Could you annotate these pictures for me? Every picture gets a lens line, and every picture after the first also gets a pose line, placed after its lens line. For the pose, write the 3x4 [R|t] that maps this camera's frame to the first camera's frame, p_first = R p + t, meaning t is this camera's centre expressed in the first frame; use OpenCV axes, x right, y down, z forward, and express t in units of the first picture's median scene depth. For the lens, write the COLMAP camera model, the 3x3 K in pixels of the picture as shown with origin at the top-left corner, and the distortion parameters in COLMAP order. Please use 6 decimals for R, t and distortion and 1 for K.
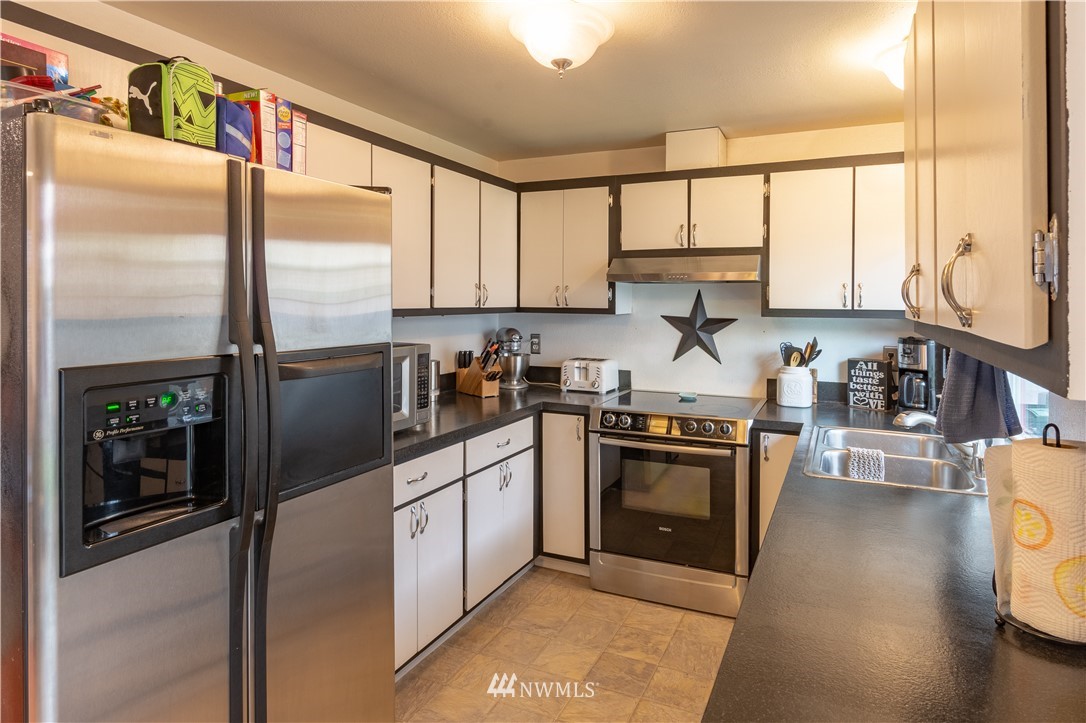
lens RADIAL K [[645.0, 0, 542.7], [0, 645.0, 284.7], [0, 0, 1]] dist [0.000230, -0.000023]
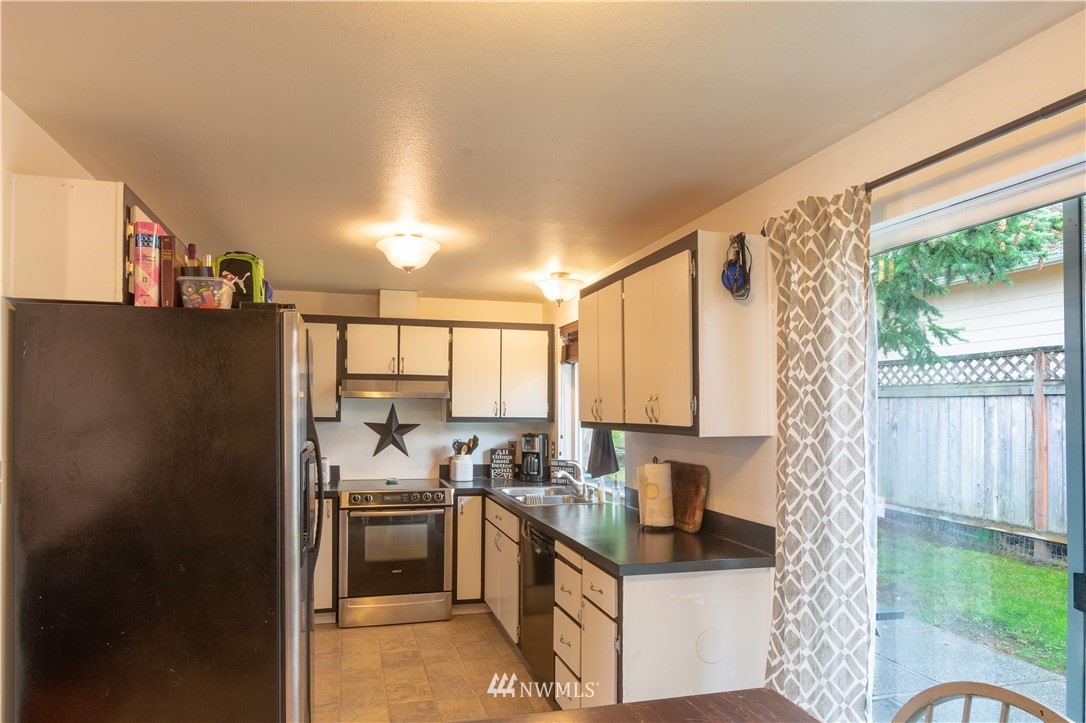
lens RADIAL K [[595.7, 0, 543.0], [0, 595.7, 361.5], [0, 0, 1]] dist [-0.012402, -0.000097]
pose [[0.769649, 0.053124, 0.636254, -0.370998], [-0.018056, 0.997945, -0.061482, -0.010286], [-0.638212, 0.035832, 0.769026, -0.210928]]
